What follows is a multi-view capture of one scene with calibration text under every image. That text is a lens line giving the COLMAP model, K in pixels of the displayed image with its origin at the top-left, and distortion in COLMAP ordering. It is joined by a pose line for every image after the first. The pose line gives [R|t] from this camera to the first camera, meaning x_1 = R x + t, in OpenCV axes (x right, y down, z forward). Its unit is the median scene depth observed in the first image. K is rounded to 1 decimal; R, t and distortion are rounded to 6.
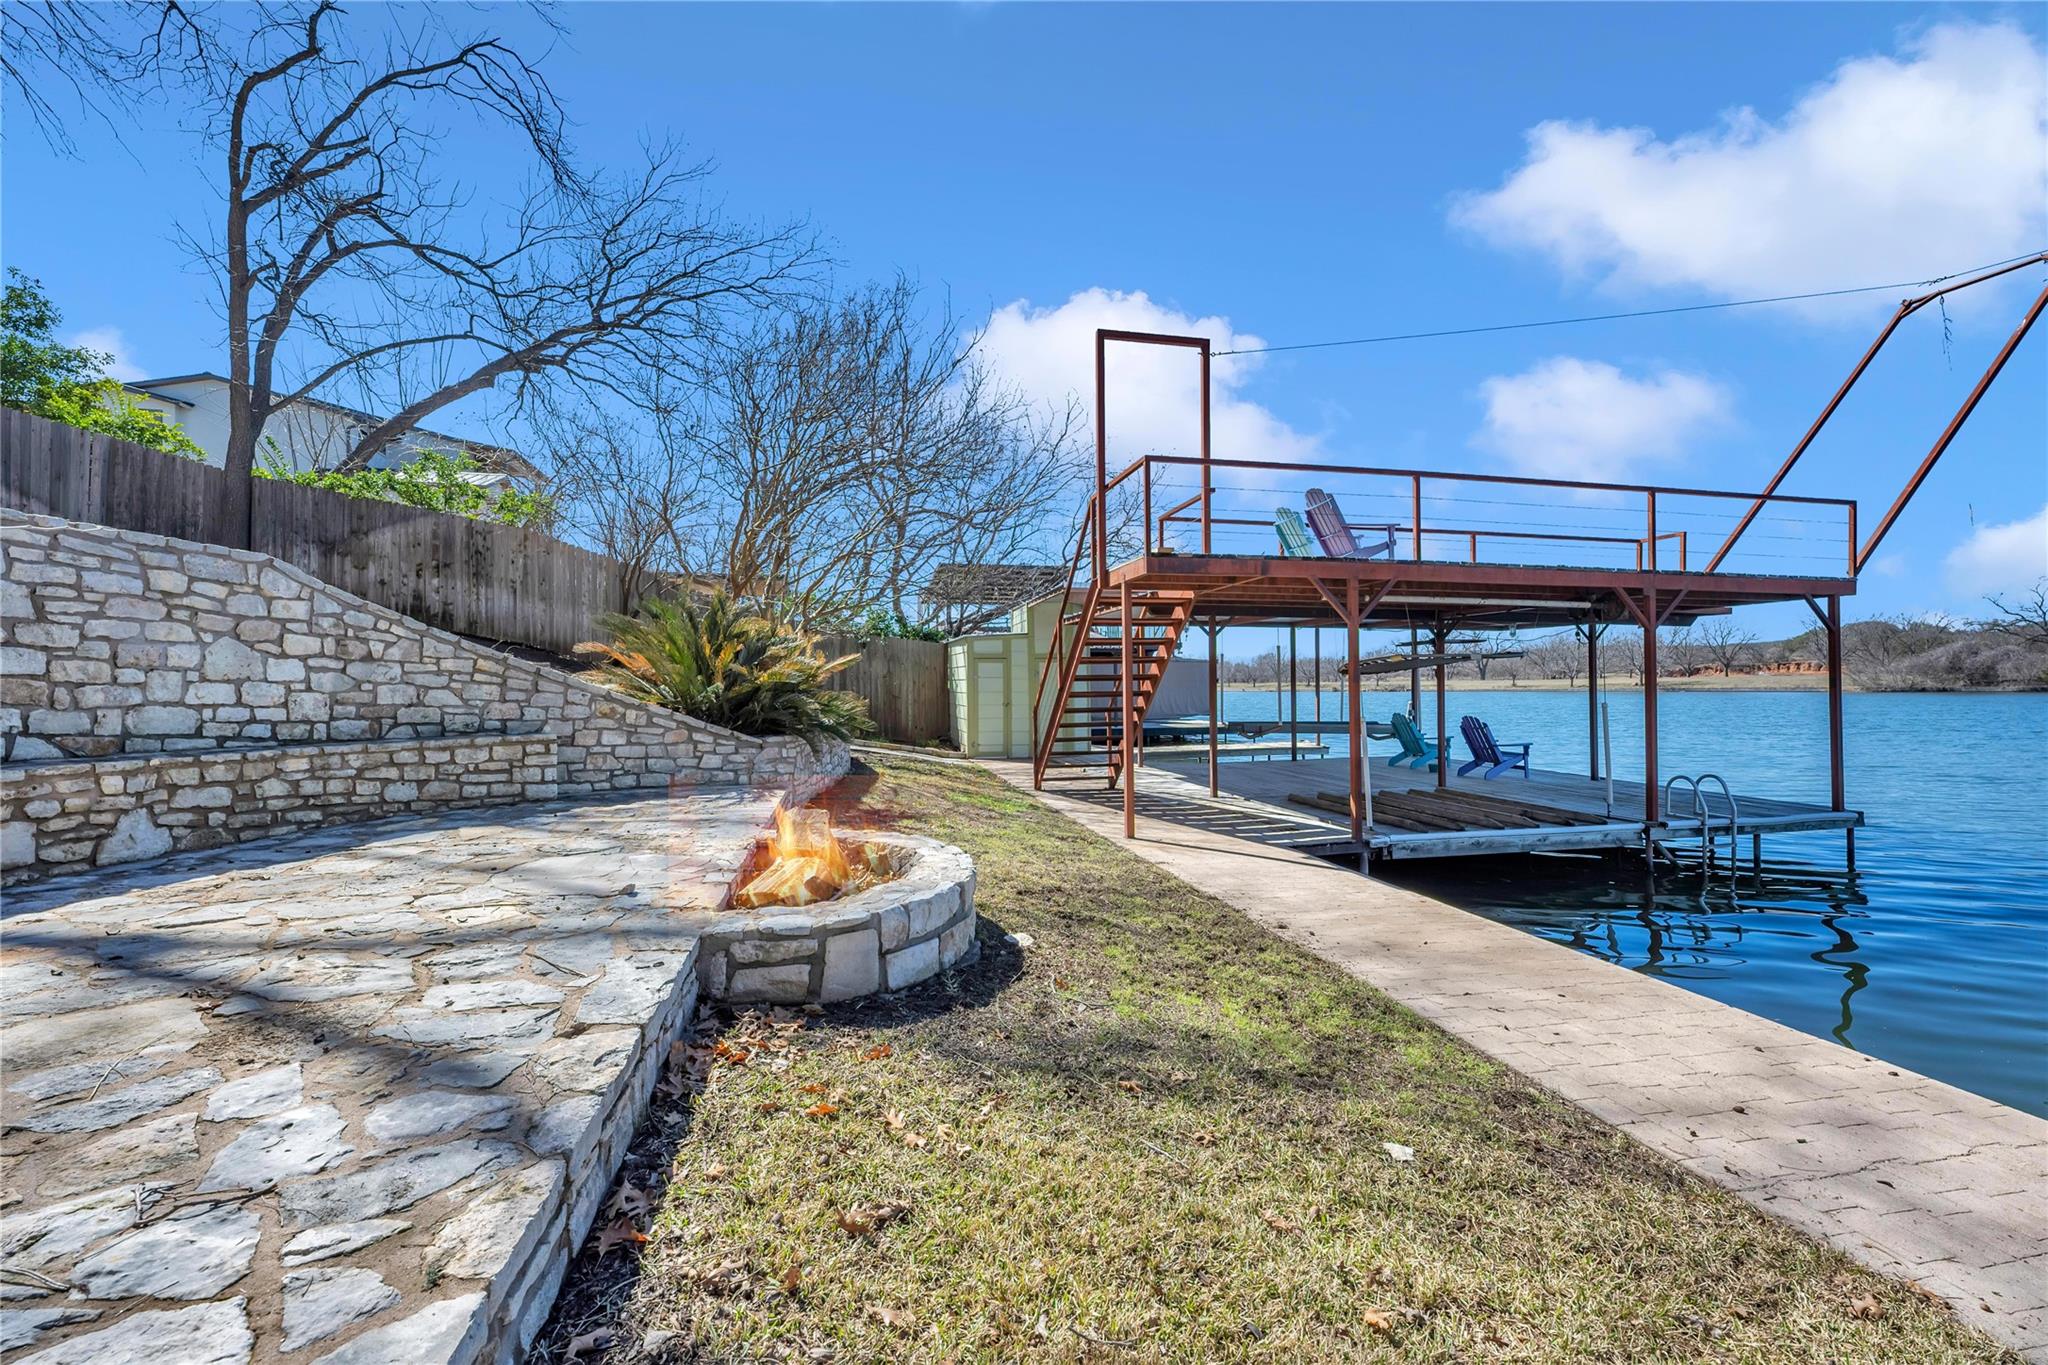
lens RADIAL K [[813.6, 0, 1018.5], [0, 813.6, 684.0], [0, 0, 1]] dist [-0.000098, -0.003368]
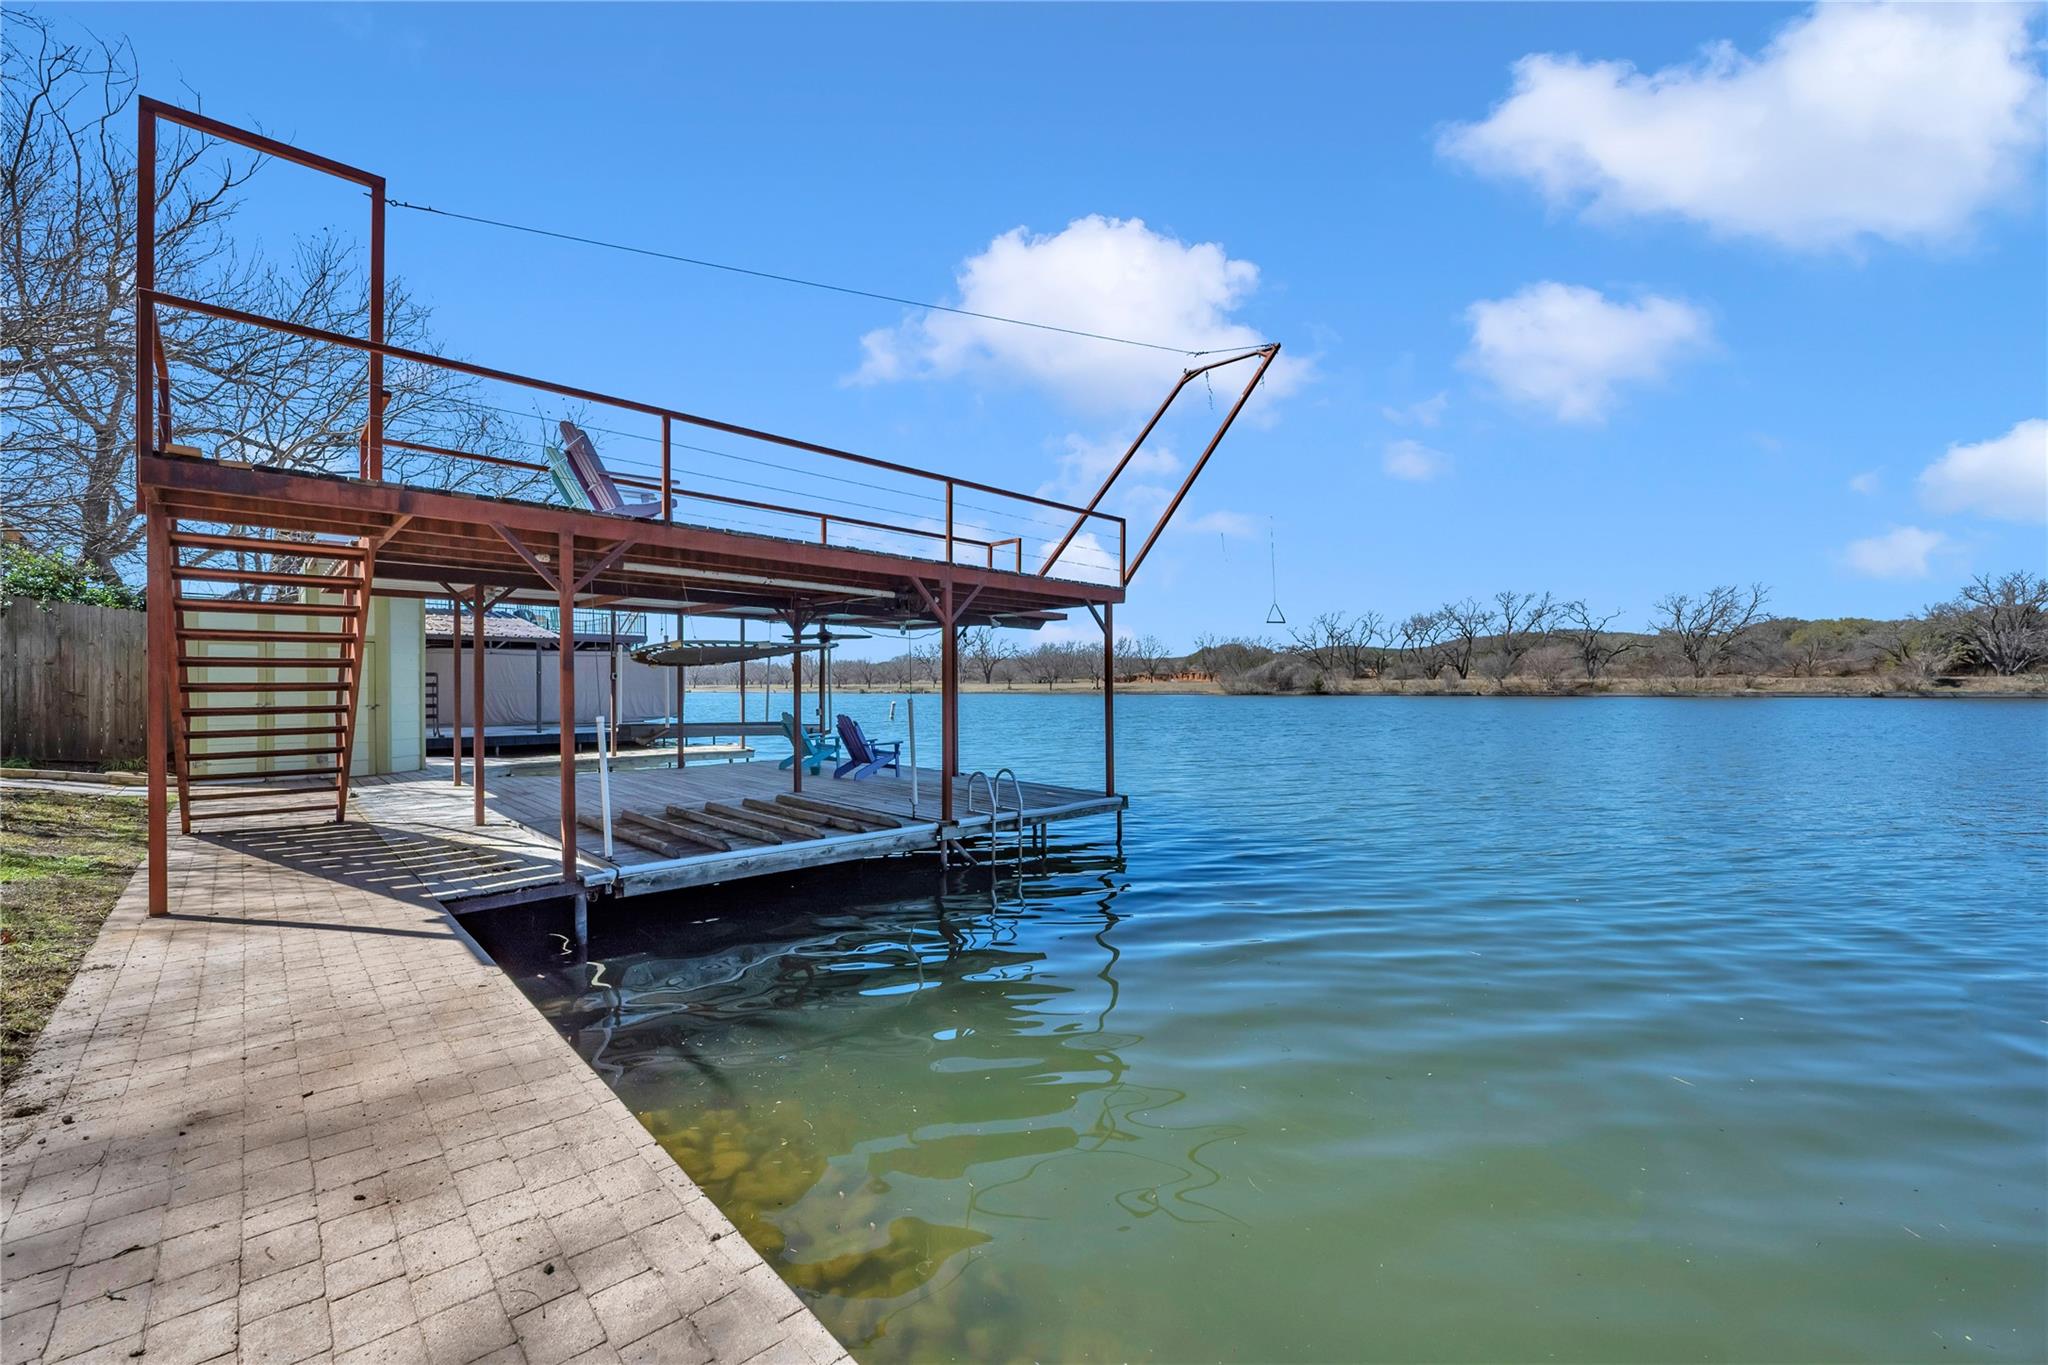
lens RADIAL K [[813.6, 0, 1018.5], [0, 813.6, 684.0], [0, 0, 1]] dist [-0.000098, -0.003368]
pose [[0.852433, 0.009115, 0.522757, 0.318865], [-0.008035, 0.999958, -0.004333, 0.008613], [-0.522774, -0.000507, 0.852471, 0.114631]]
